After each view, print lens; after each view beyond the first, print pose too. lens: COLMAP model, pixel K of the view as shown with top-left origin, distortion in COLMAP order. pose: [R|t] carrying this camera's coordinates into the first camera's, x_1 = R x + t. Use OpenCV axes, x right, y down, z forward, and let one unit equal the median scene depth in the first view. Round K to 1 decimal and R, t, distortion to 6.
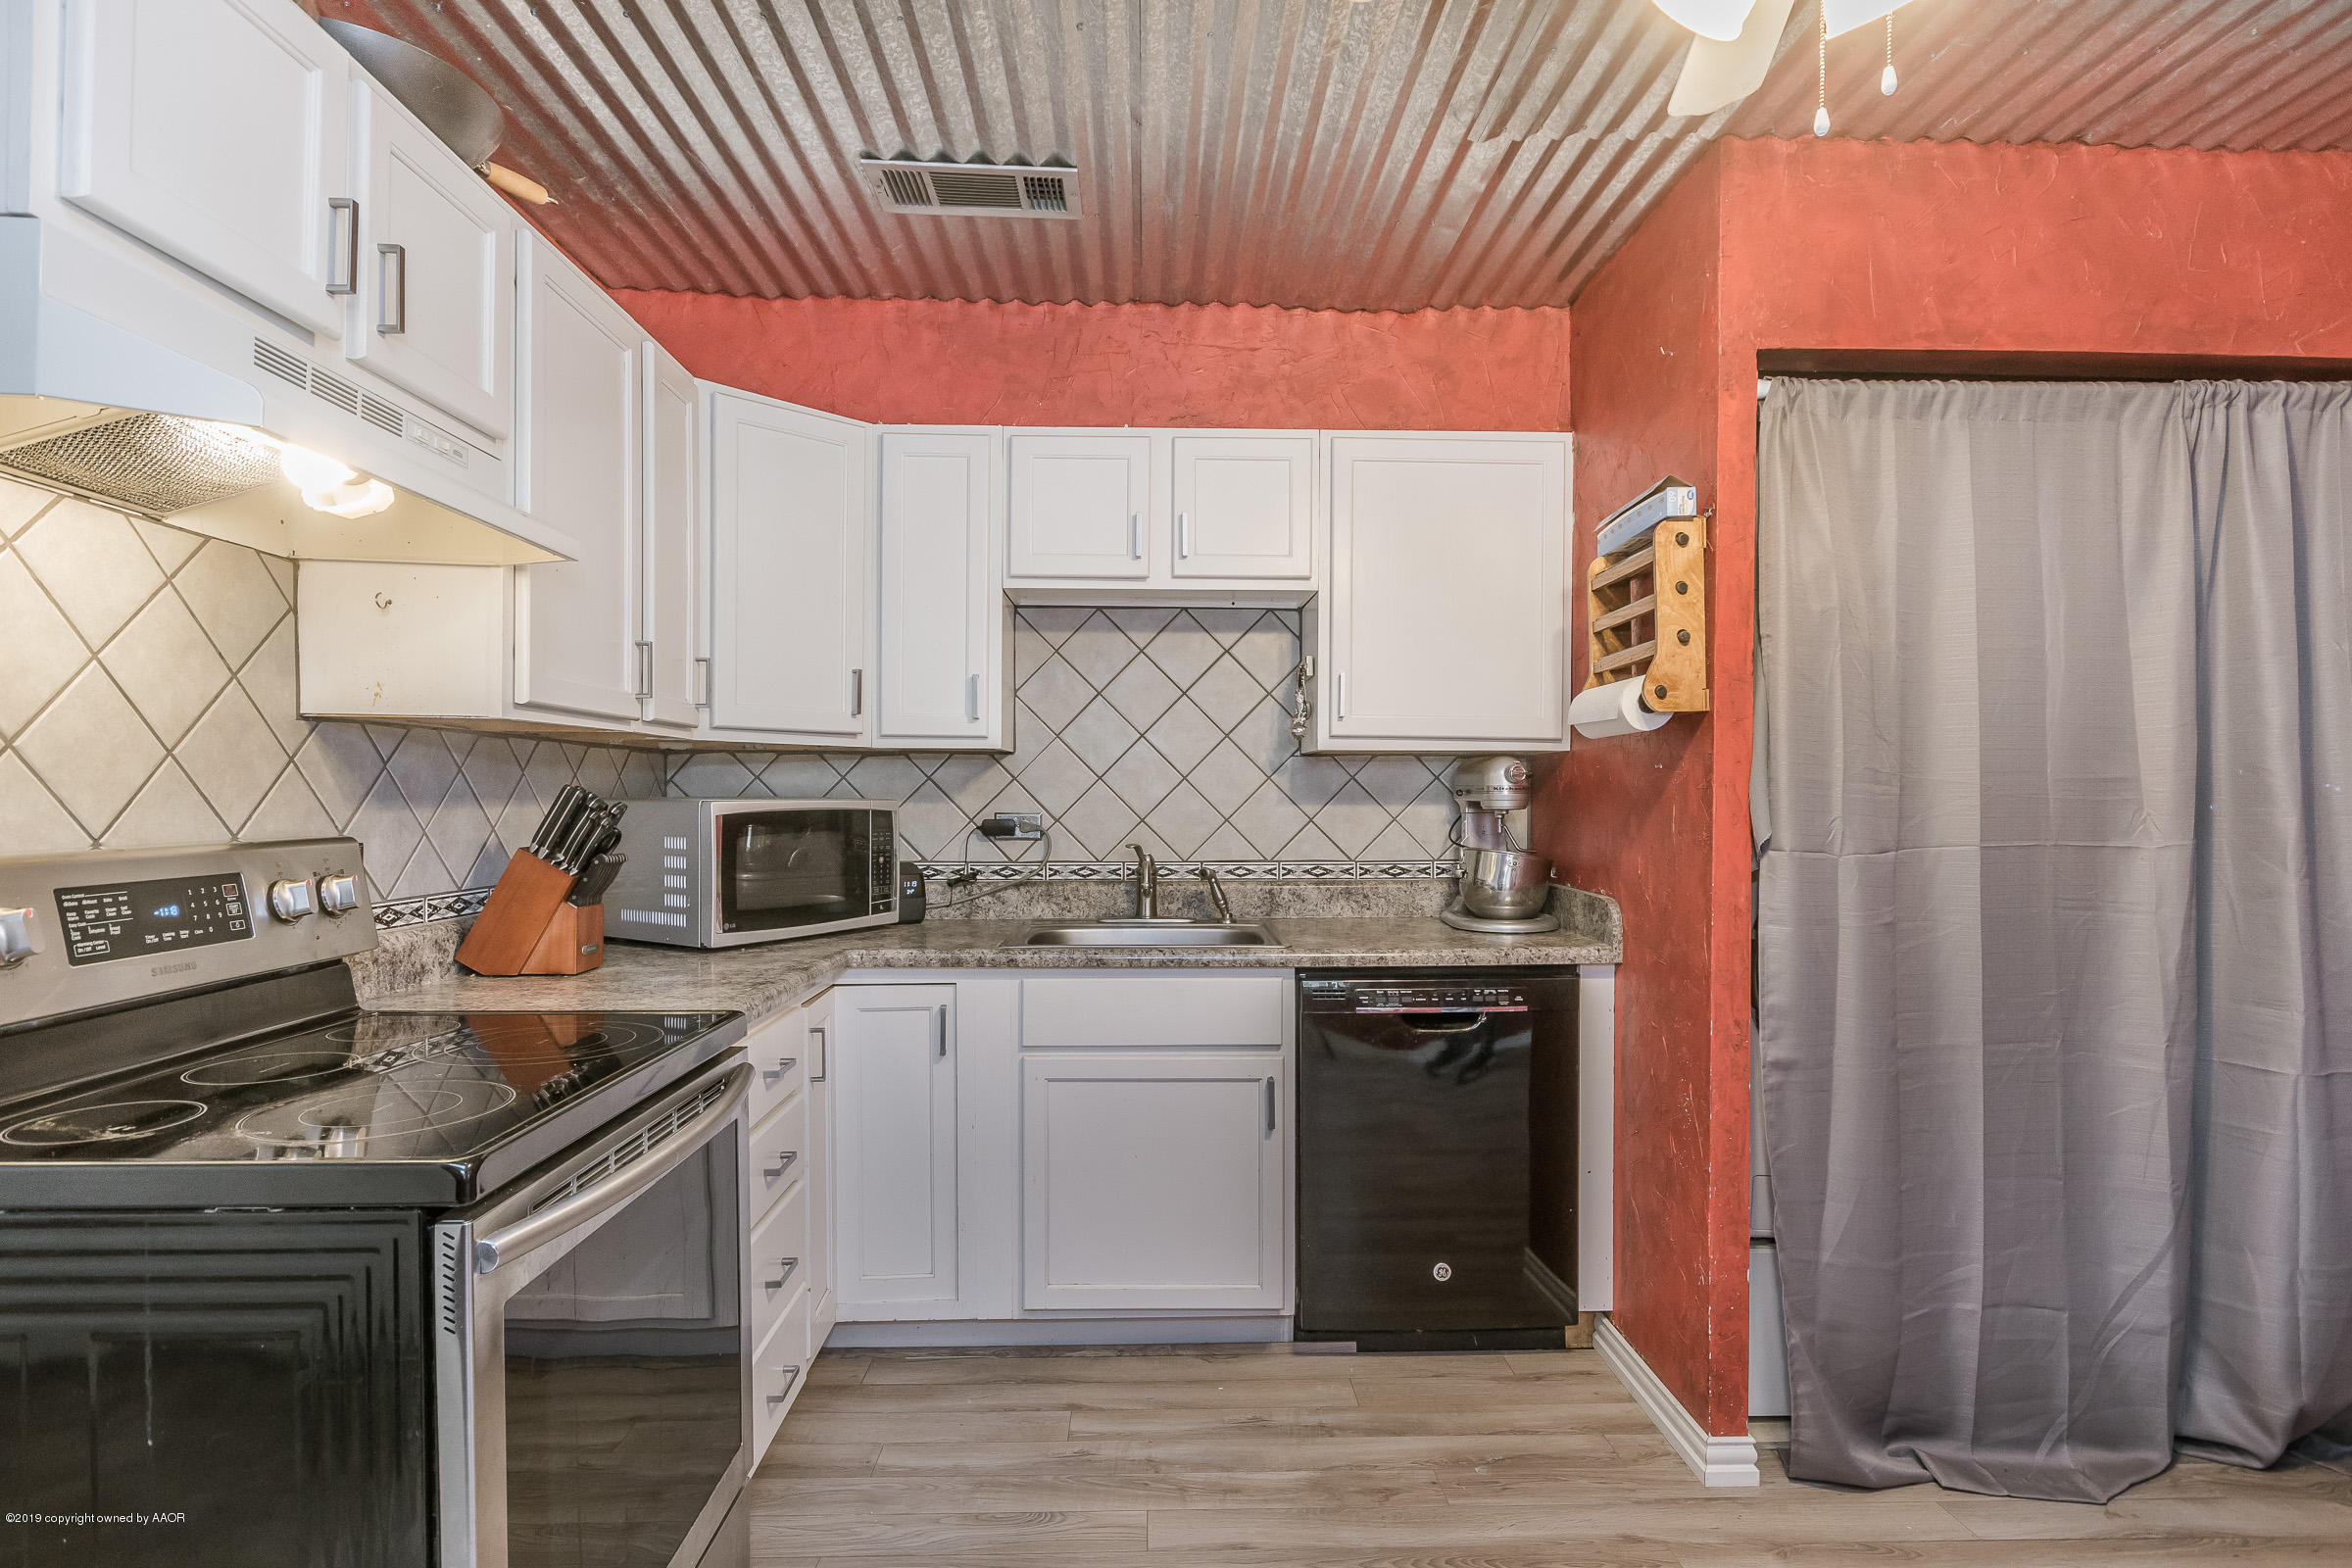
lens RADIAL K [[1211.9, 0, 1179.1], [0, 1211.9, 807.5], [0, 0, 1]] dist [0.000745, -0.003572]
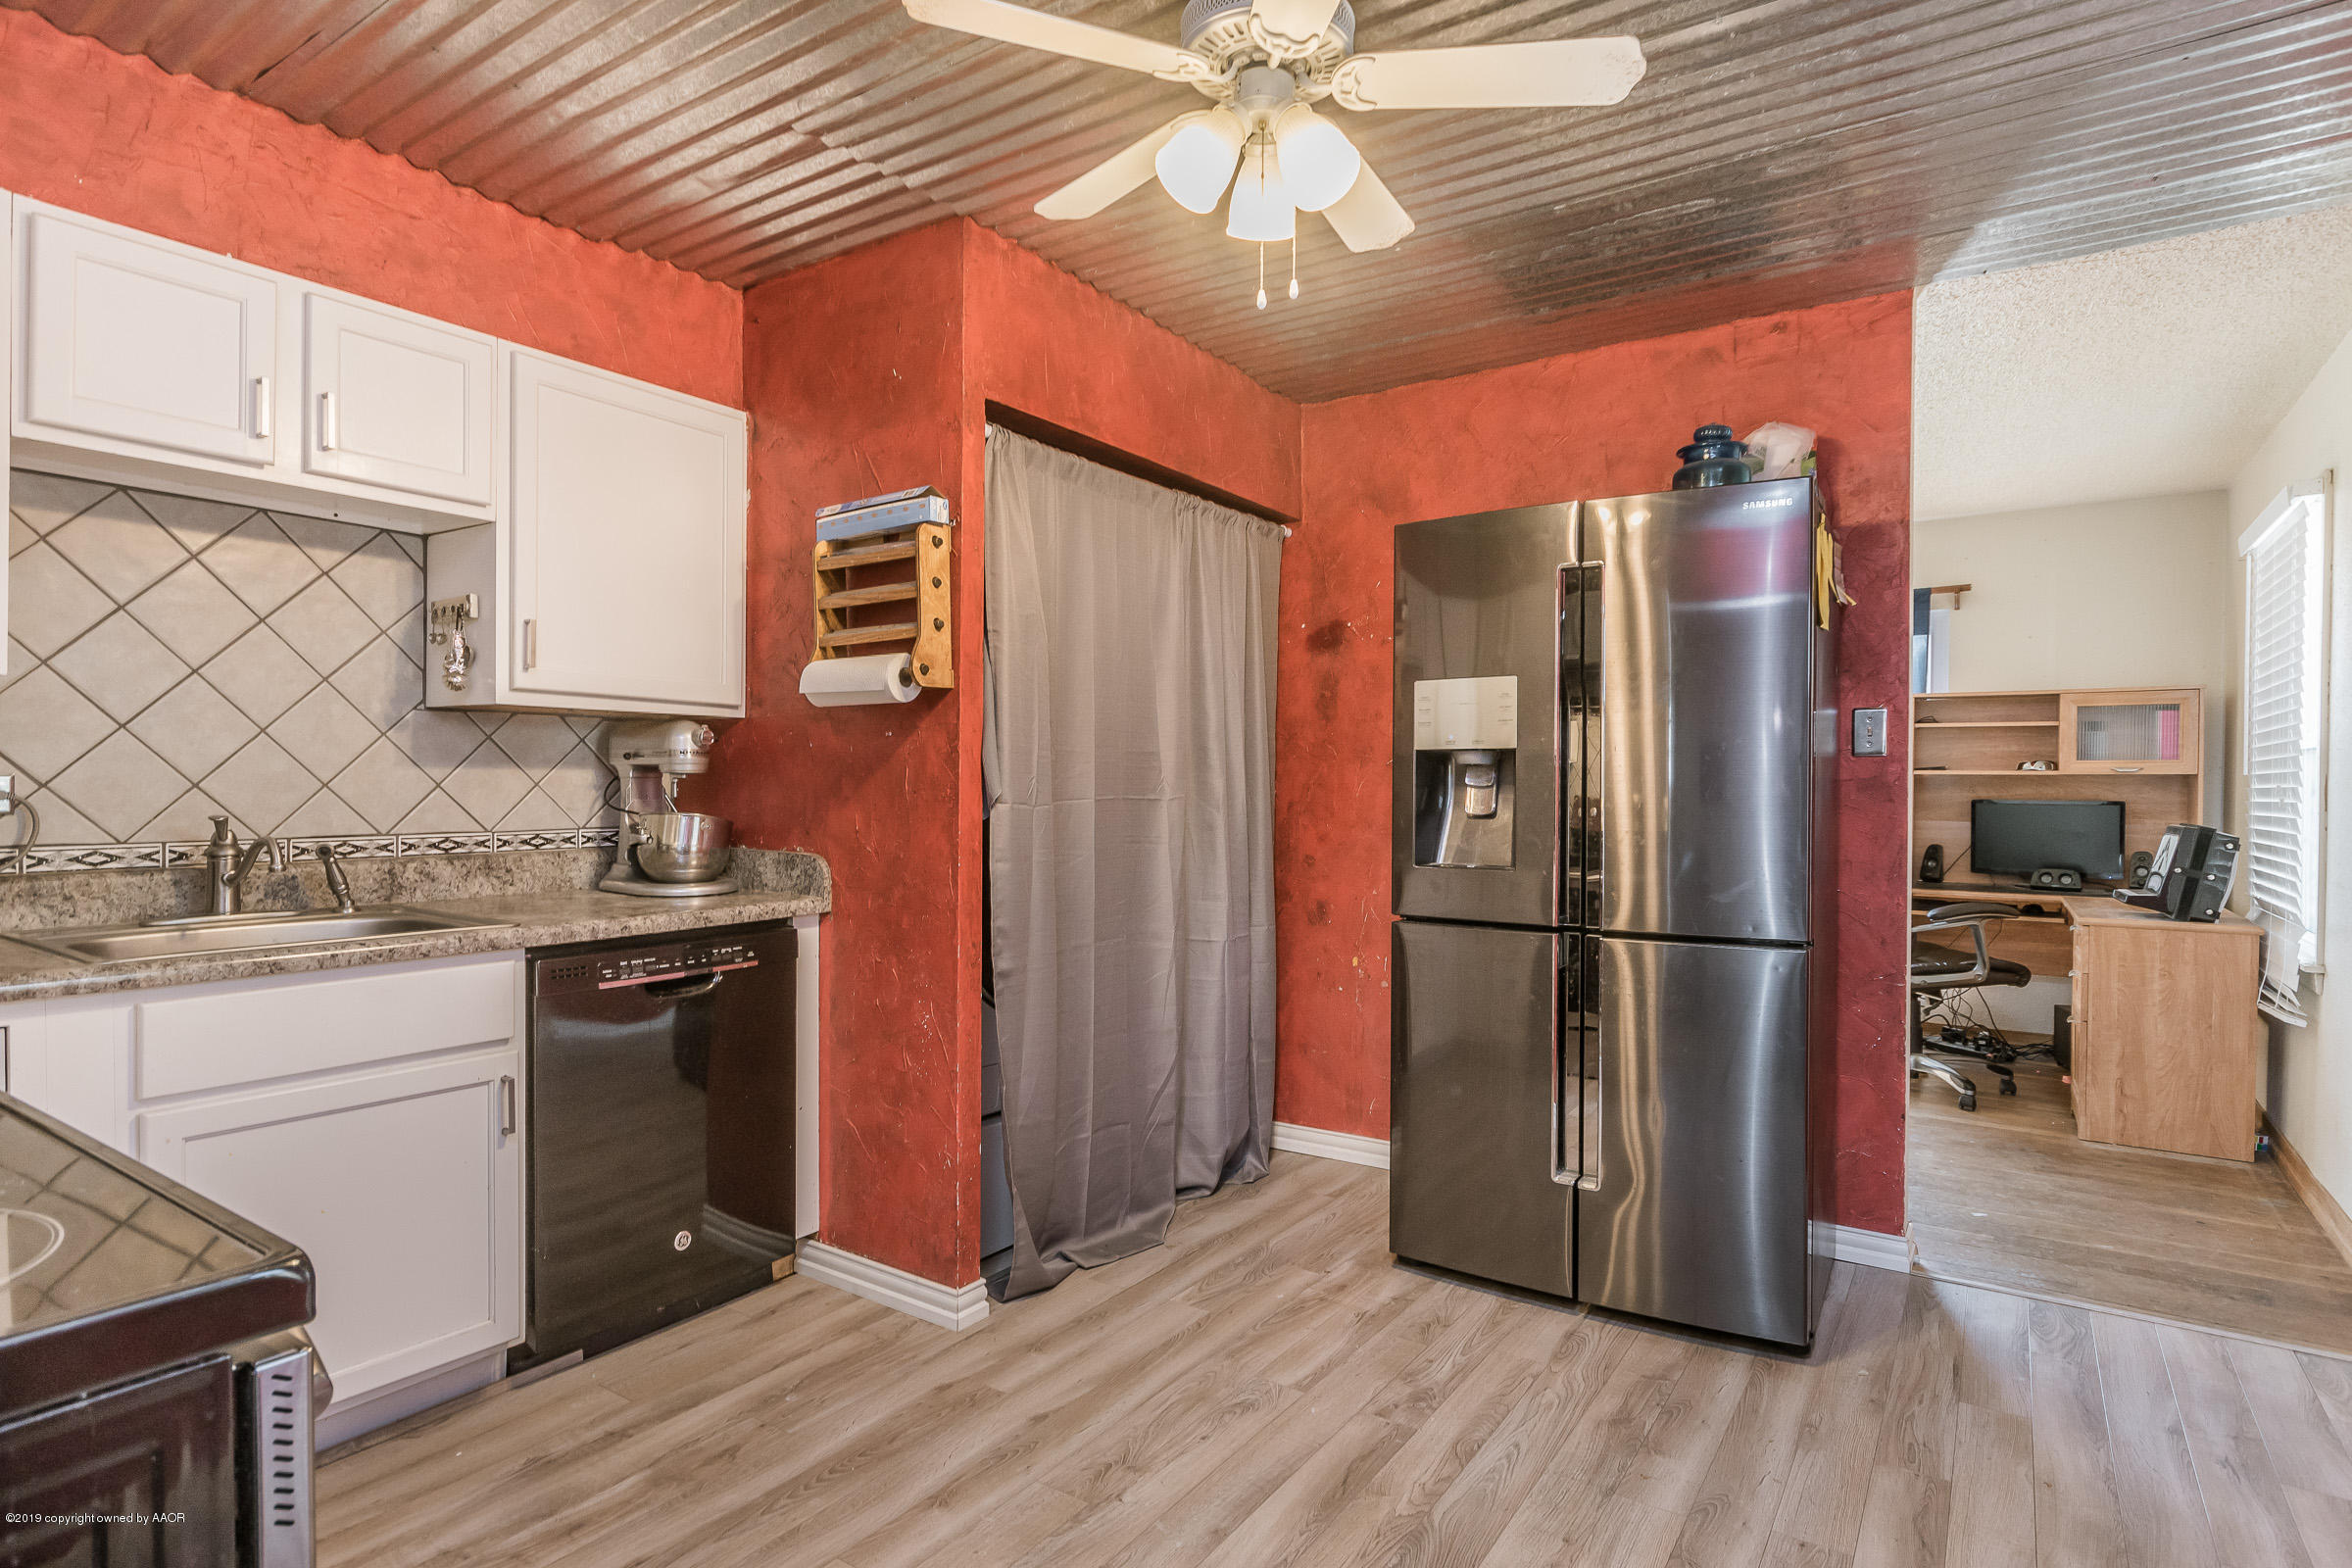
lens RADIAL K [[1211.9, 0, 1183.4], [0, 1211.9, 793.7], [0, 0, 1]] dist [0.000745, -0.003572]
pose [[0.582419, -0.005121, 0.812872, -0.357841], [0.002574, 0.999987, 0.004456, 0.017783], [-0.812884, -0.000503, 0.582425, 0.100423]]
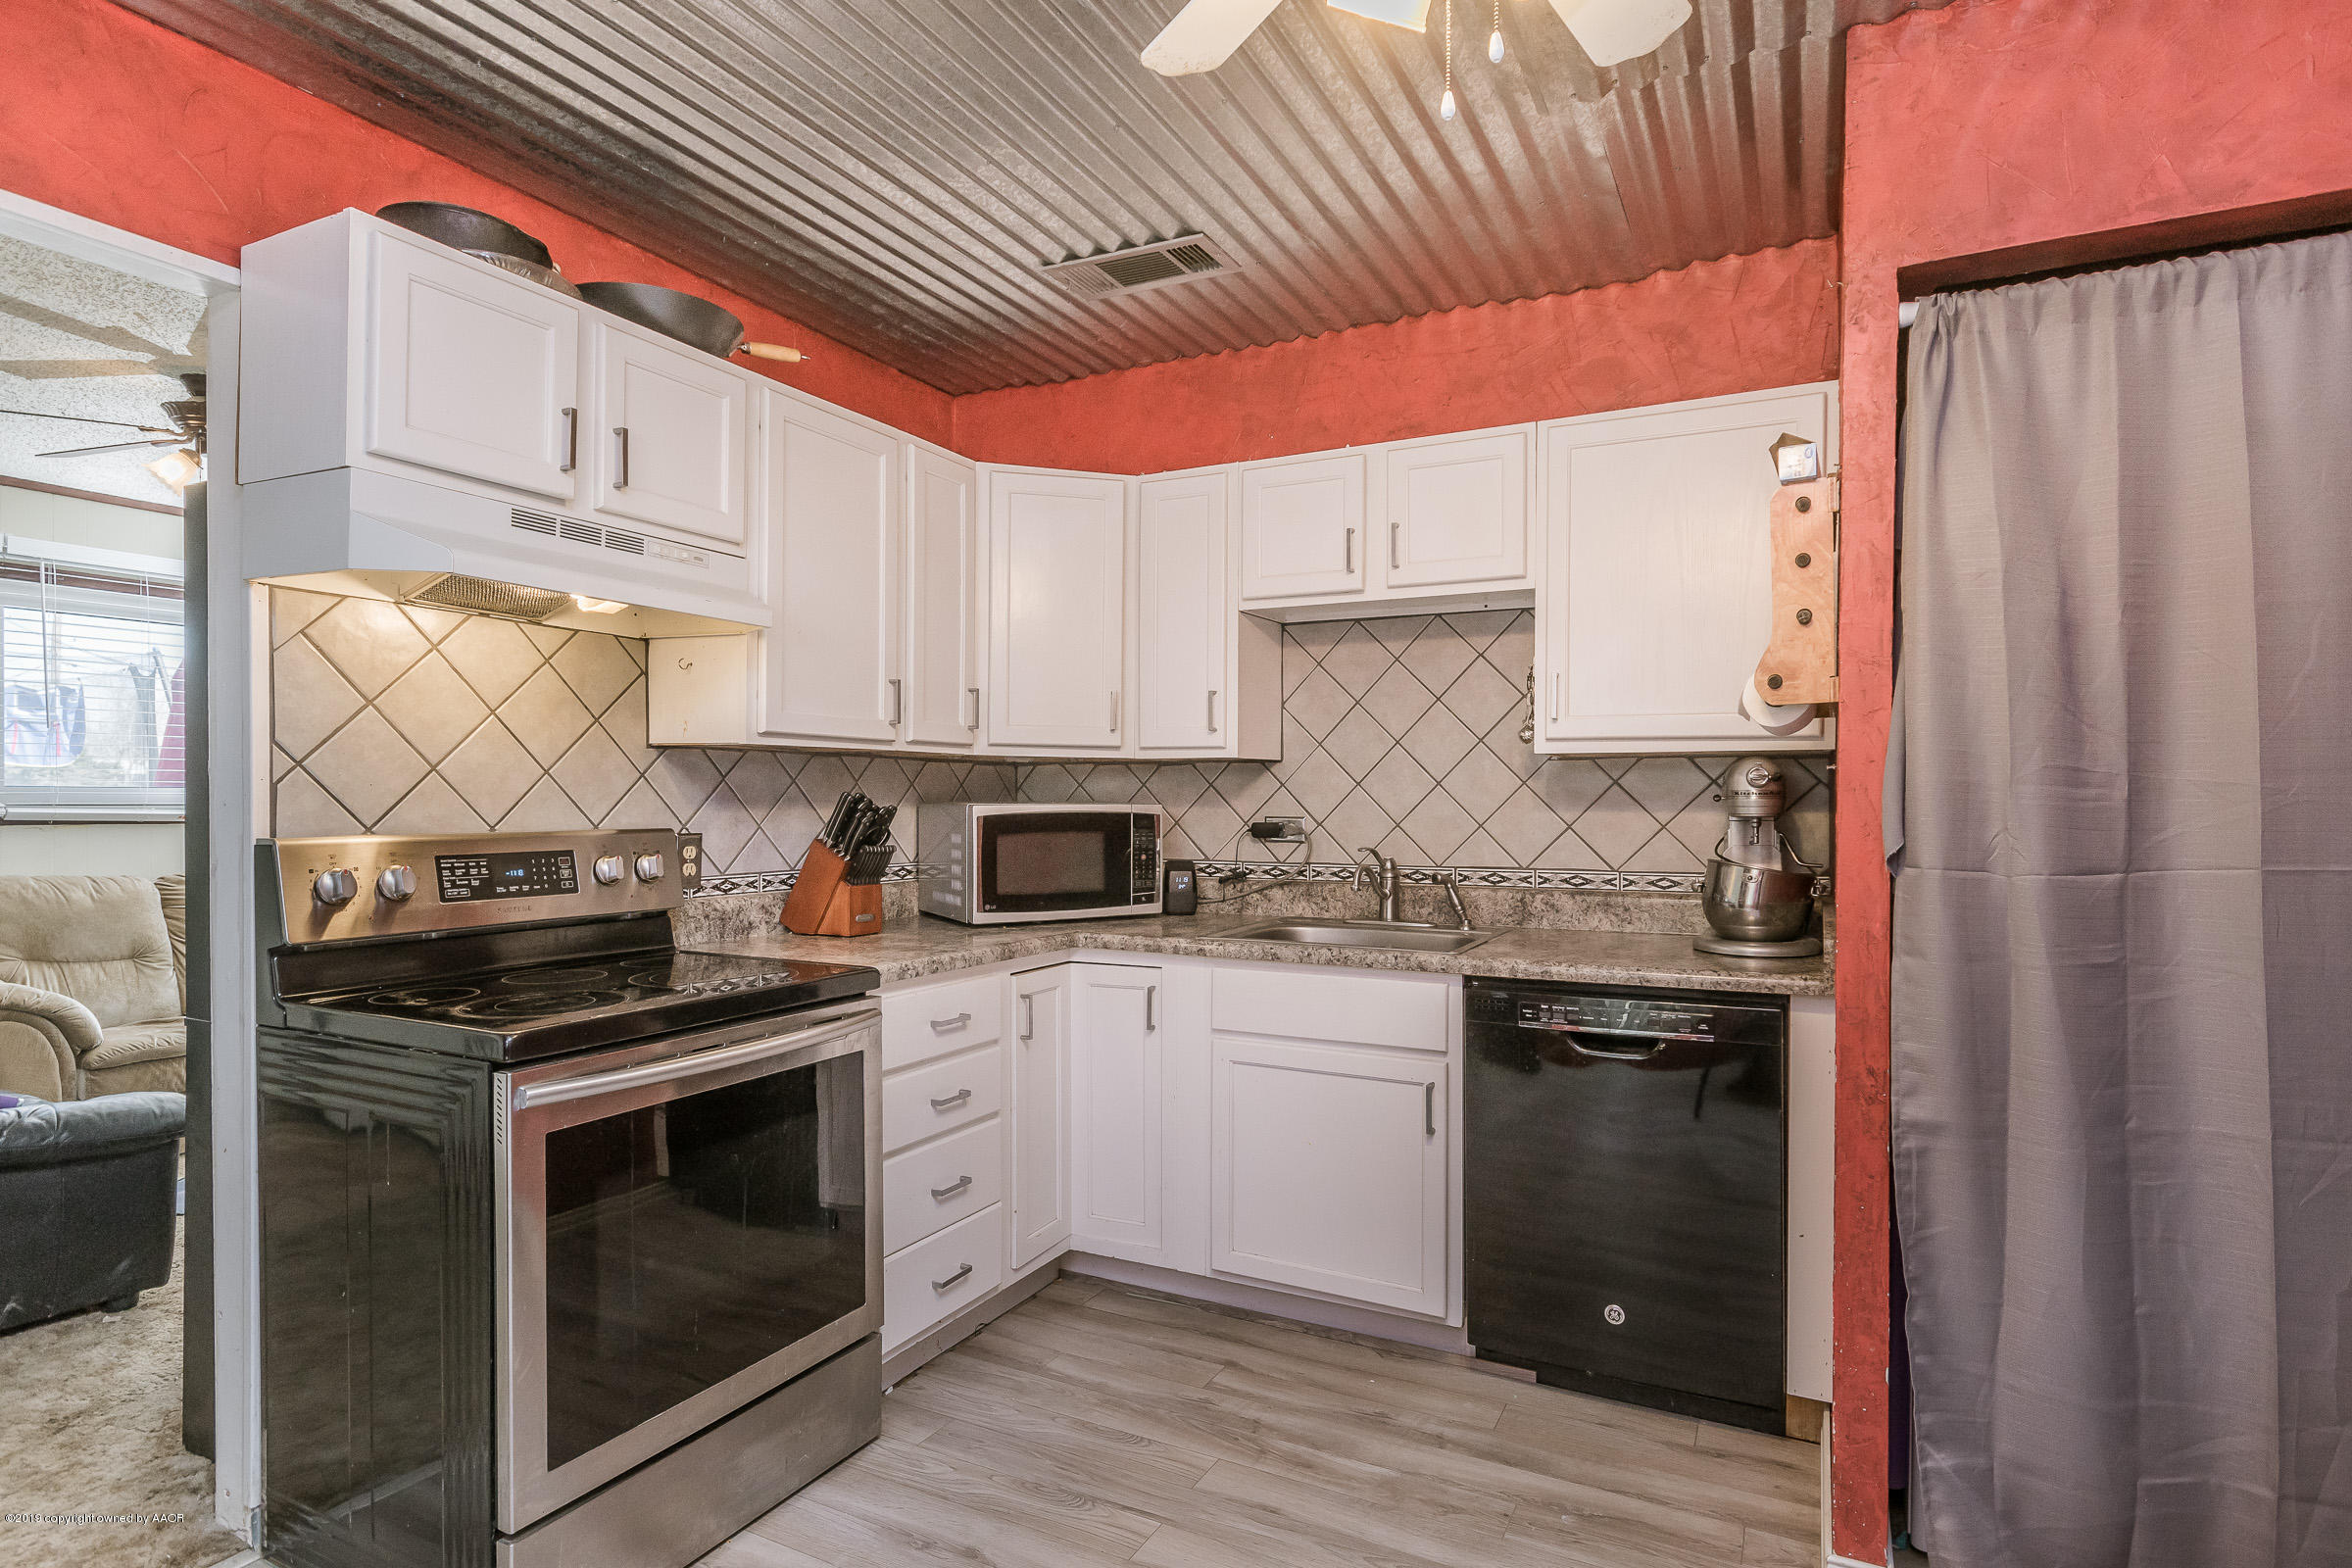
lens RADIAL K [[1211.9, 0, 1180.1], [0, 1211.9, 805.7], [0, 0, 1]] dist [0.000745, -0.003572]
pose [[0.872519, 0.003035, -0.488570, 0.394378], [-0.006237, 0.999968, -0.004927, 0.000445], [0.488540, 0.007347, 0.872511, 0.026099]]
